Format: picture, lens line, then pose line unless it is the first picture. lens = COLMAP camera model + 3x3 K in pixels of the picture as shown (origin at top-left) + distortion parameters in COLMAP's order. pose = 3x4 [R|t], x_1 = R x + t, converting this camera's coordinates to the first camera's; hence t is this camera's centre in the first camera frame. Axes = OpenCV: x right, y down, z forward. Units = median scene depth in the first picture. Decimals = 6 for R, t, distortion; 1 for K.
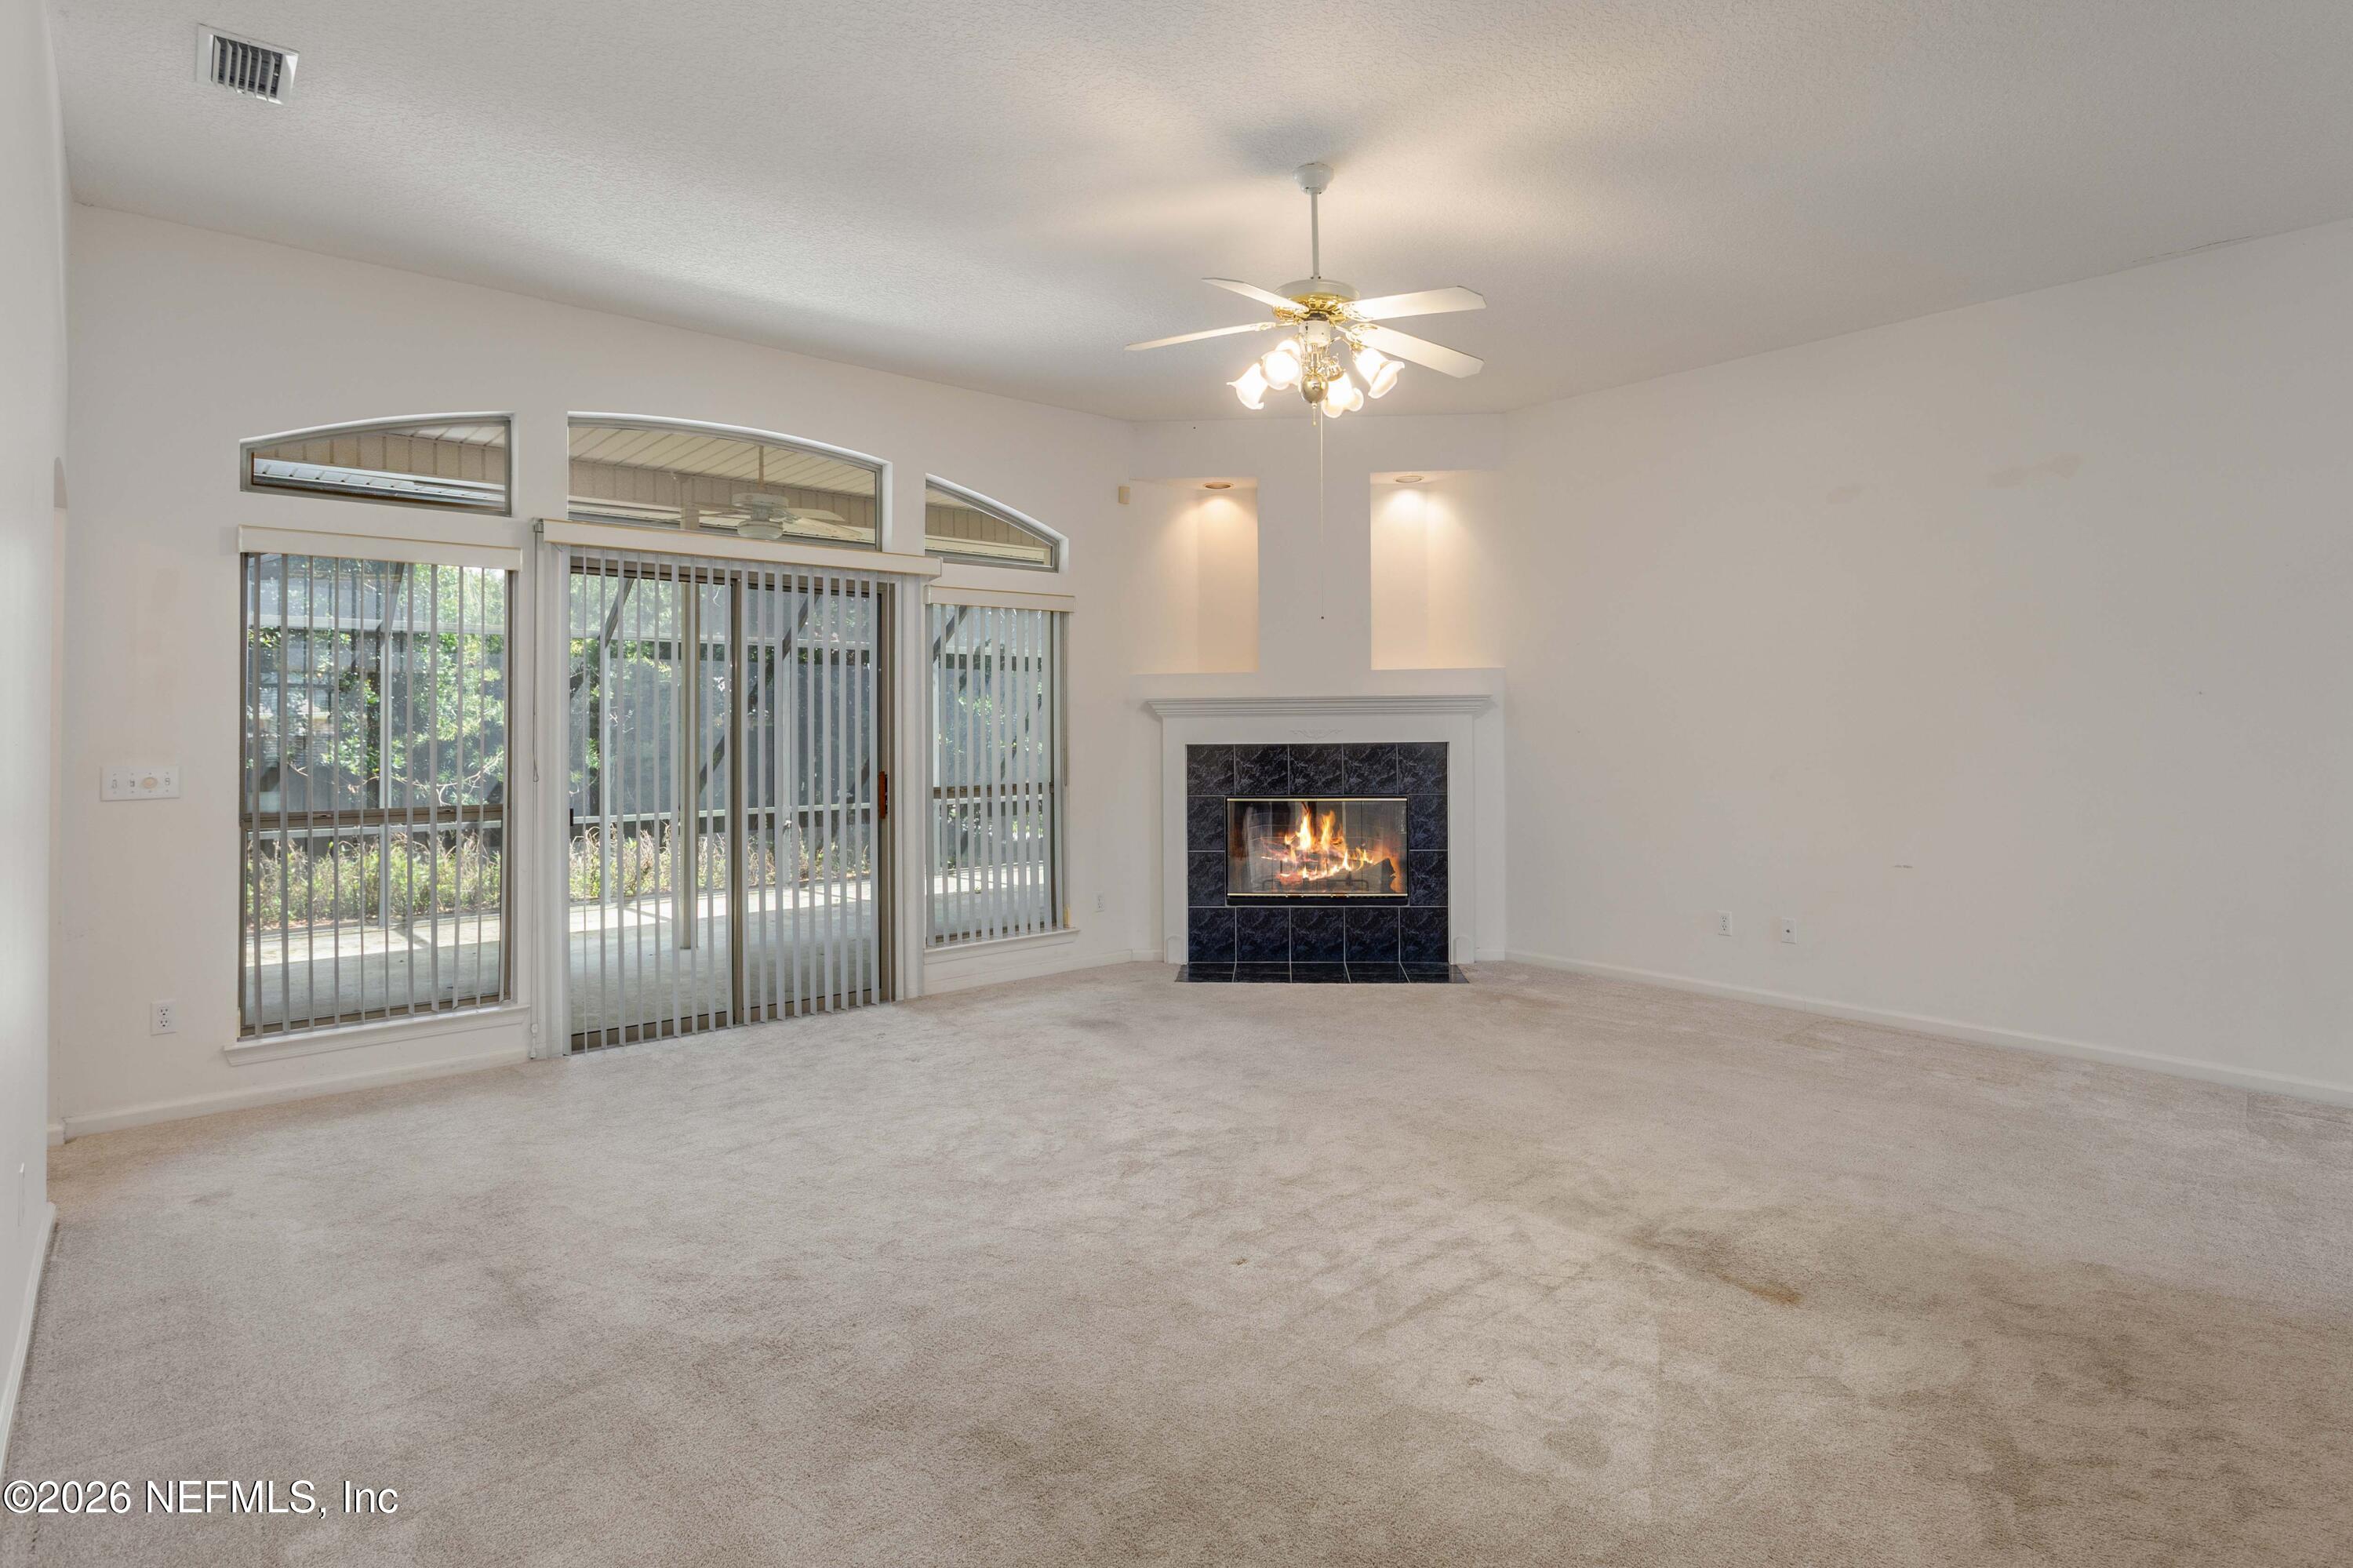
lens RADIAL K [[1186.7, 0, 1100.4], [0, 1186.7, 710.1], [0, 0, 1]] dist [0.025246, -0.000468]
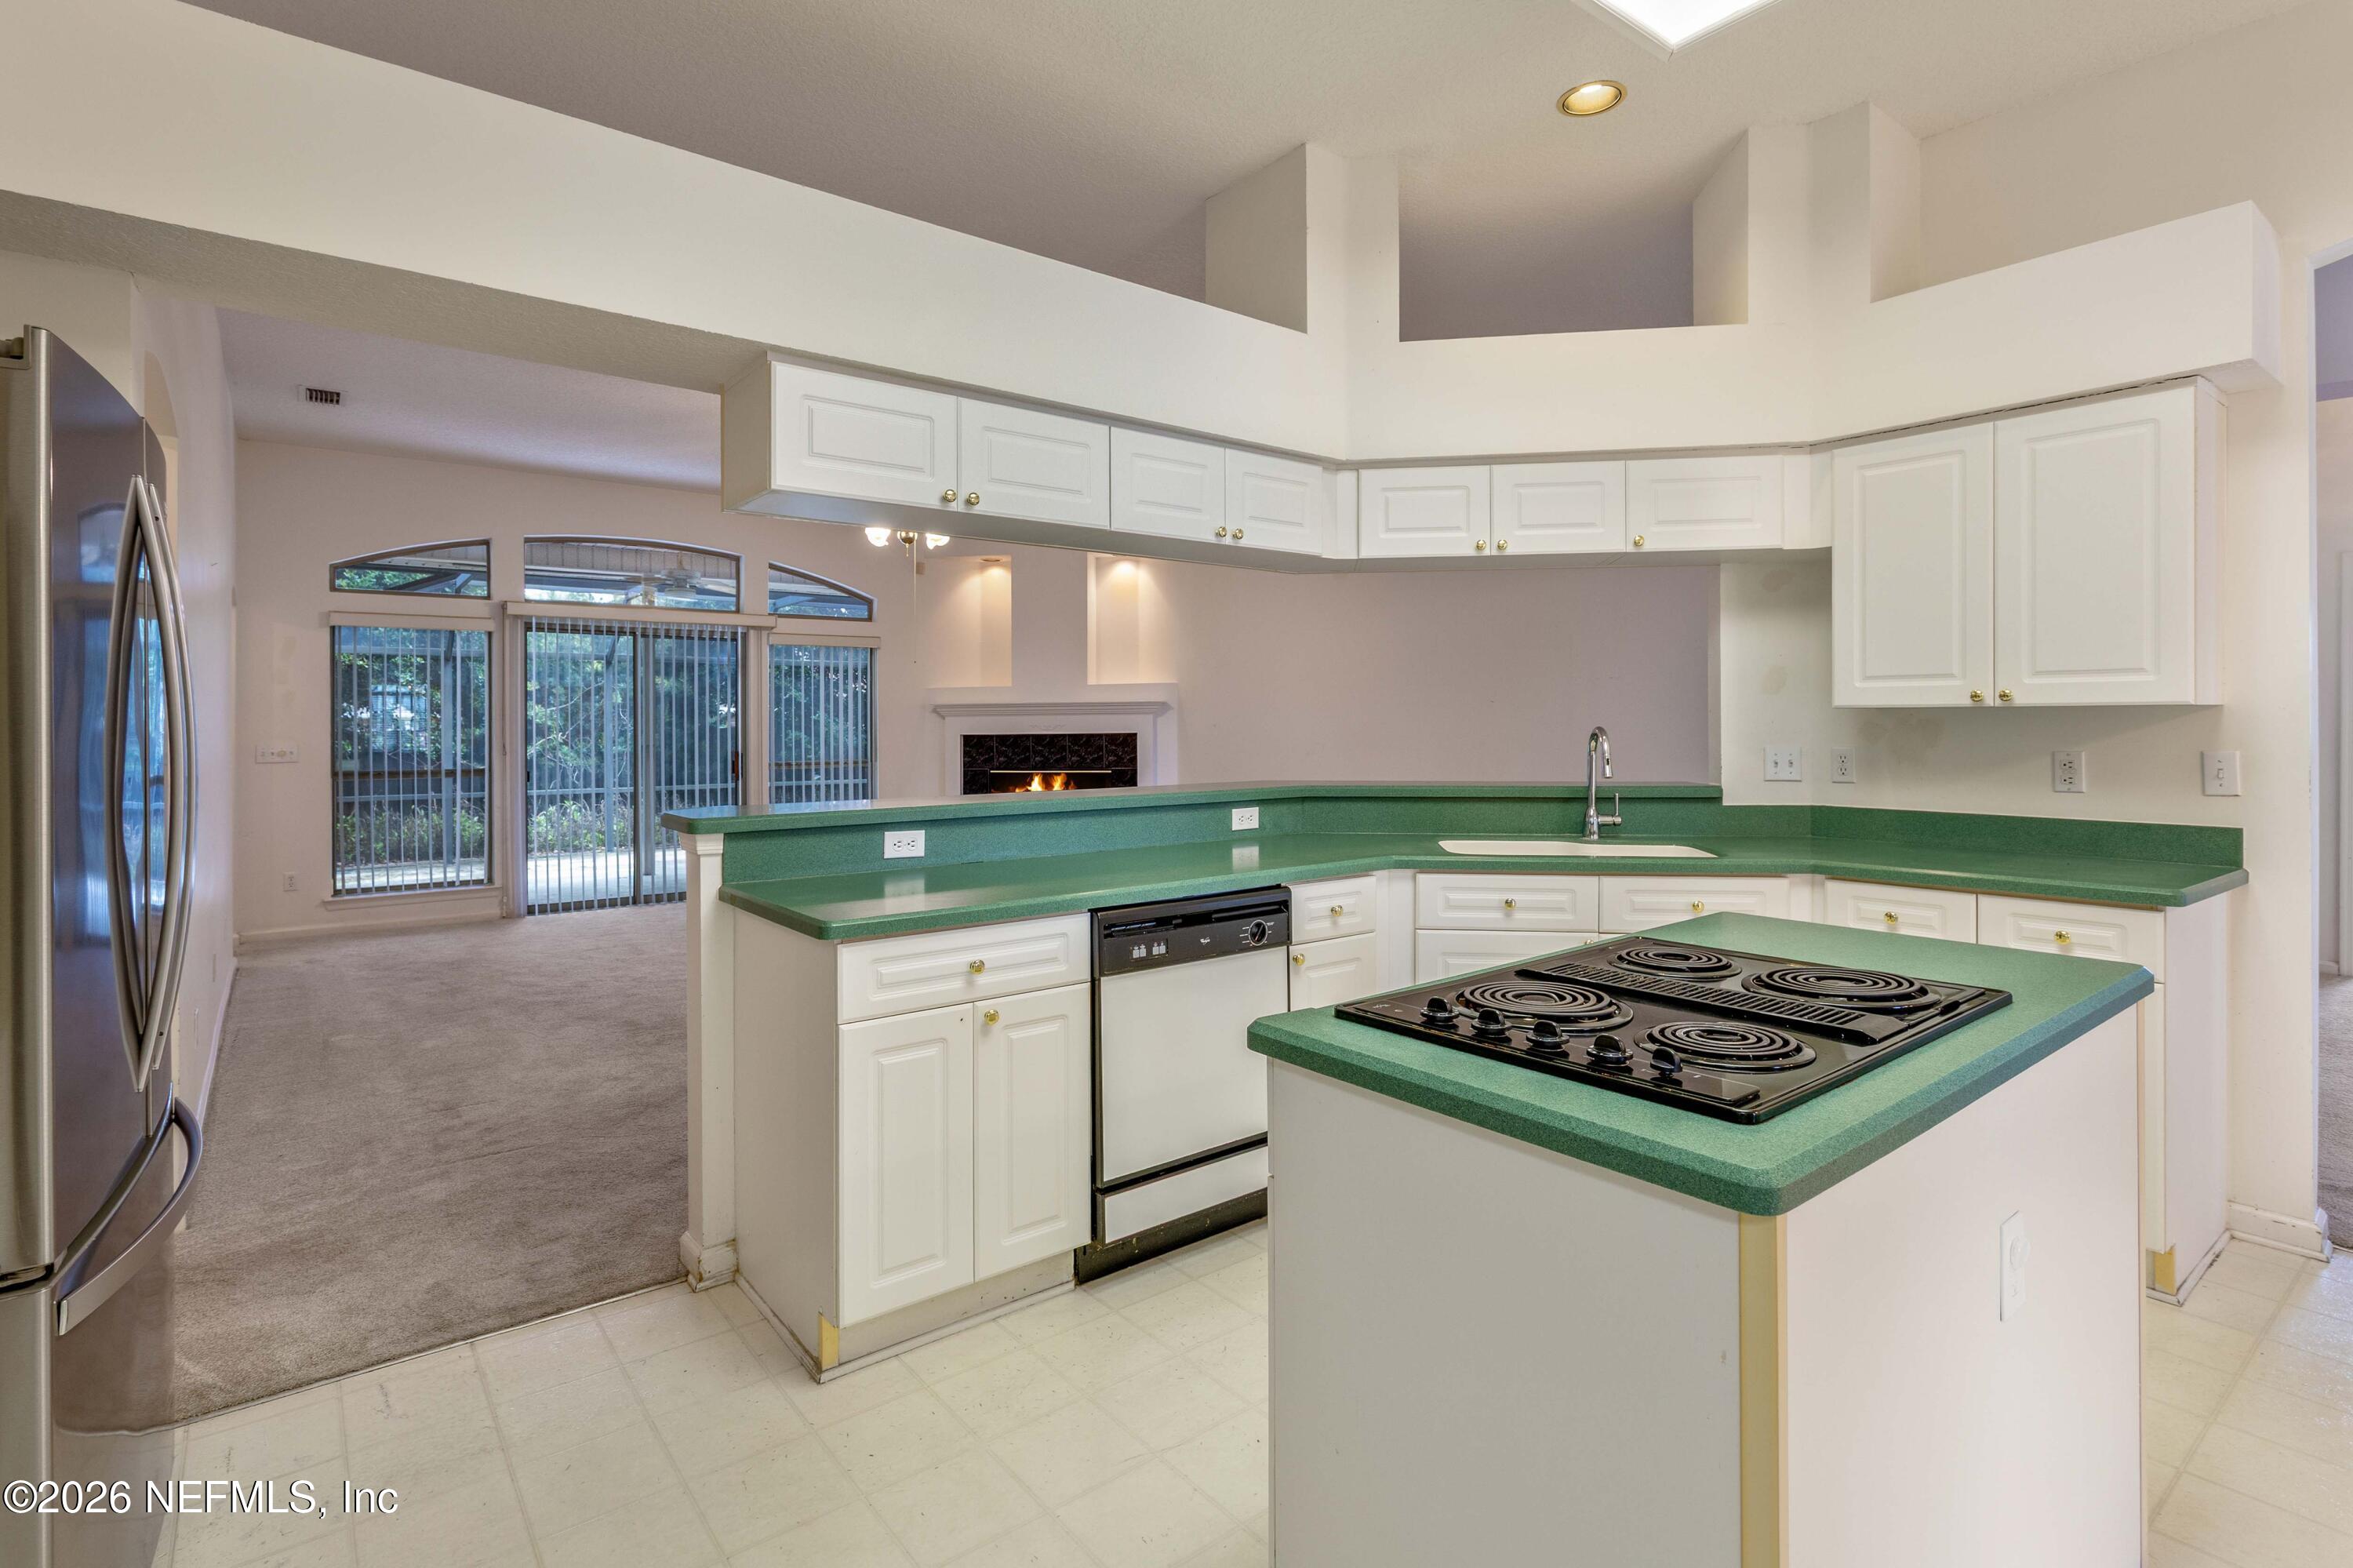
lens RADIAL K [[1117.4, 0, 1174.9], [0, 1117.4, 725.0], [0, 0, 1]] dist [0.000327, 0.000059]
pose [[0.999982, -0.001075, -0.005874, 0.349543], [0.001153, 0.999911, 0.013274, -0.002243], [0.005859, -0.013281, 0.999895, -0.416302]]
